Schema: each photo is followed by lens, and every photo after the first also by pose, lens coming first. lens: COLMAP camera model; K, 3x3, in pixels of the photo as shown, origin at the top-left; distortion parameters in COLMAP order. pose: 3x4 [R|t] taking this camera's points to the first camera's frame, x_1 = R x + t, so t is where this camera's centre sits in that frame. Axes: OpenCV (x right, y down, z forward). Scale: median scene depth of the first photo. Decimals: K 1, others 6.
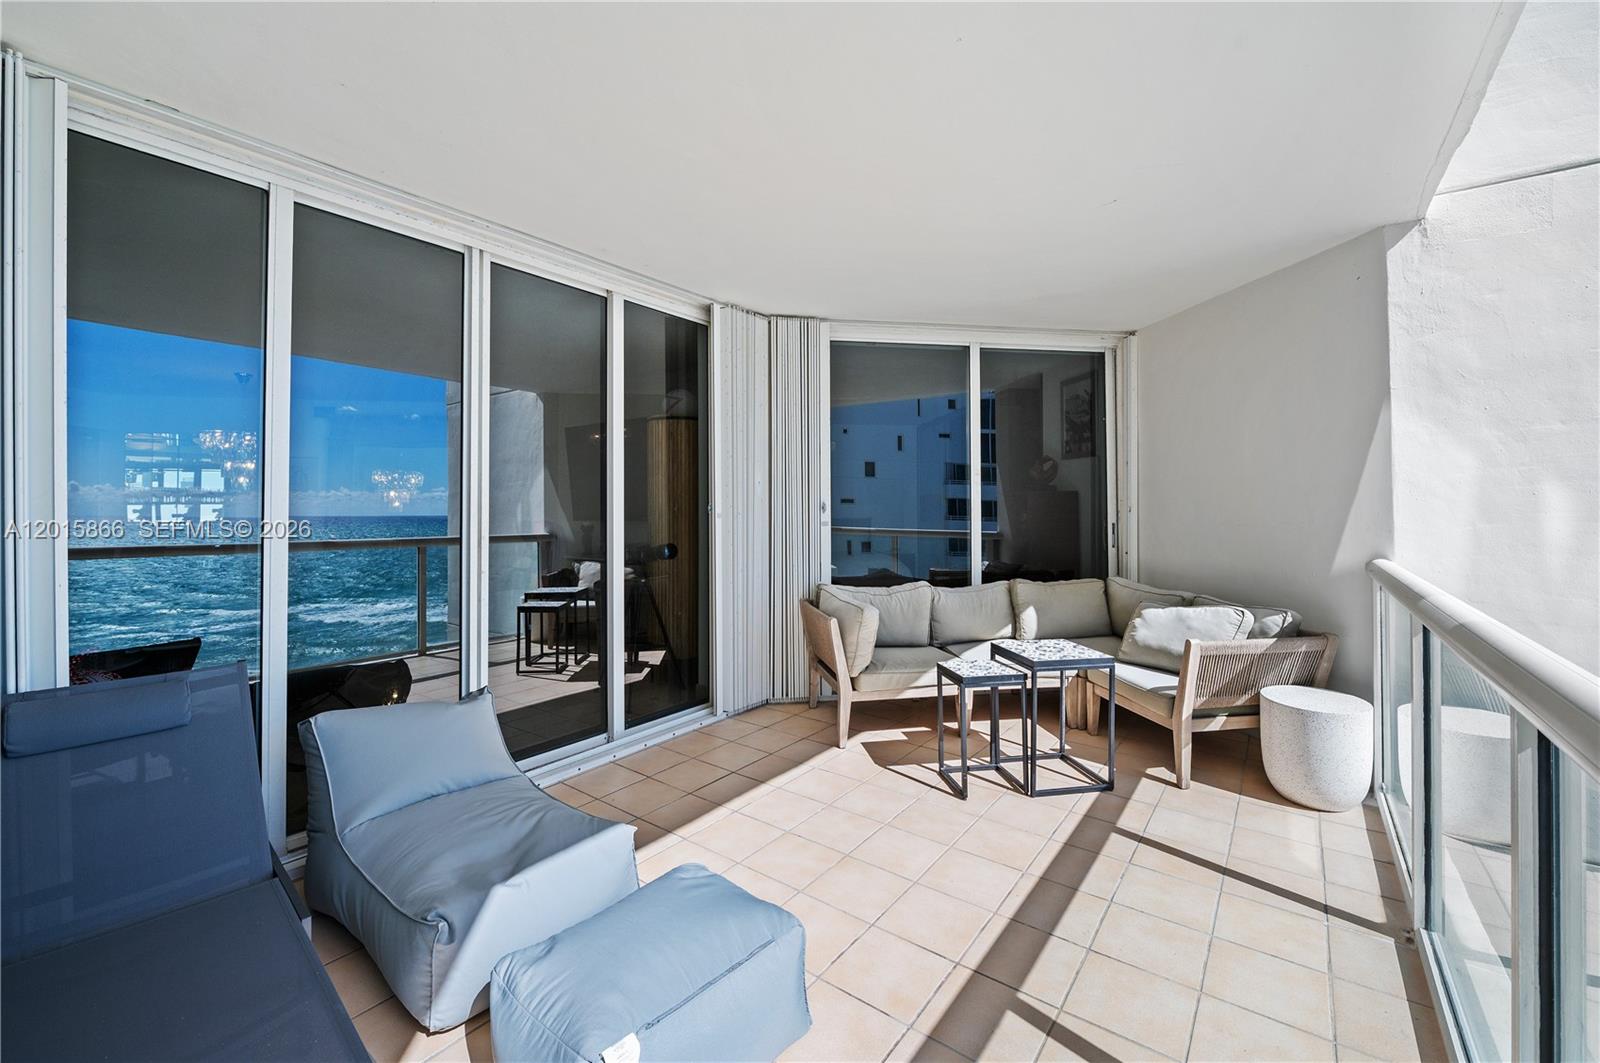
lens RADIAL K [[639.2, 0, 805.7], [0, 639.2, 503.1], [0, 0, 1]] dist [0.001769, 0.000059]
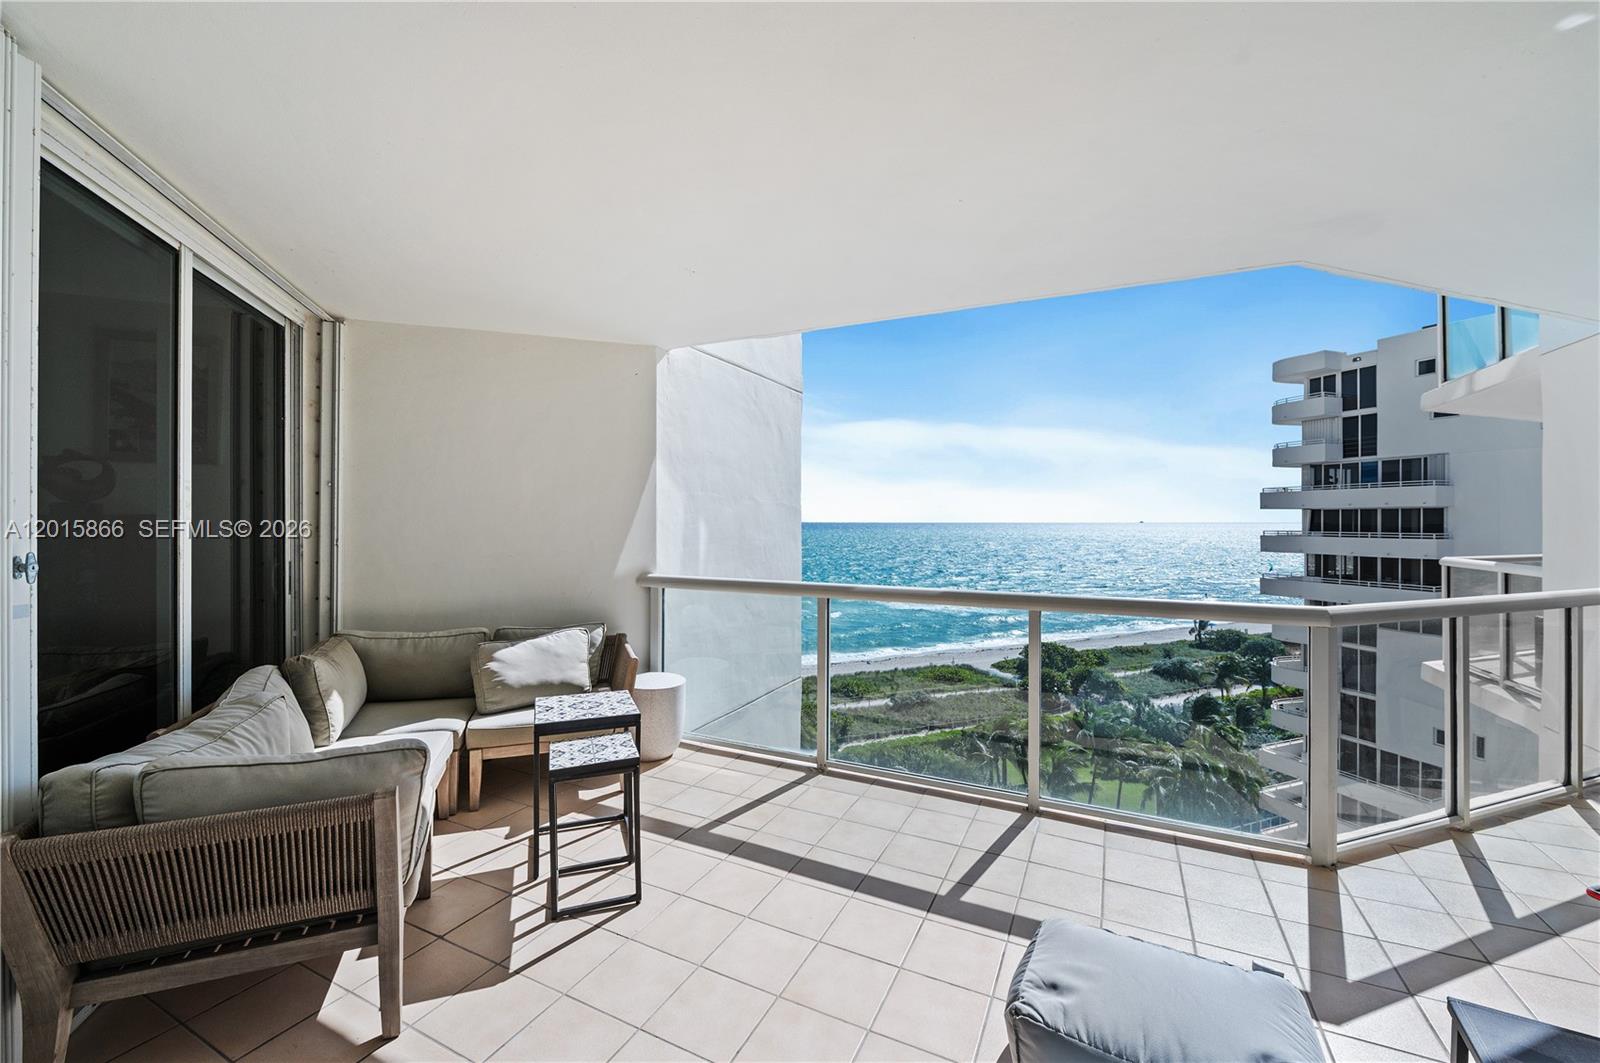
lens RADIAL K [[639.2, 0, 801.2], [0, 639.2, 535.6], [0, 0, 1]] dist [0.001769, 0.000059]
pose [[-0.193032, -0.001104, 0.981192, -0.537342], [-0.001180, 0.999999, 0.000893, -0.002488], [-0.981192, -0.000985, -0.193033, 0.872719]]
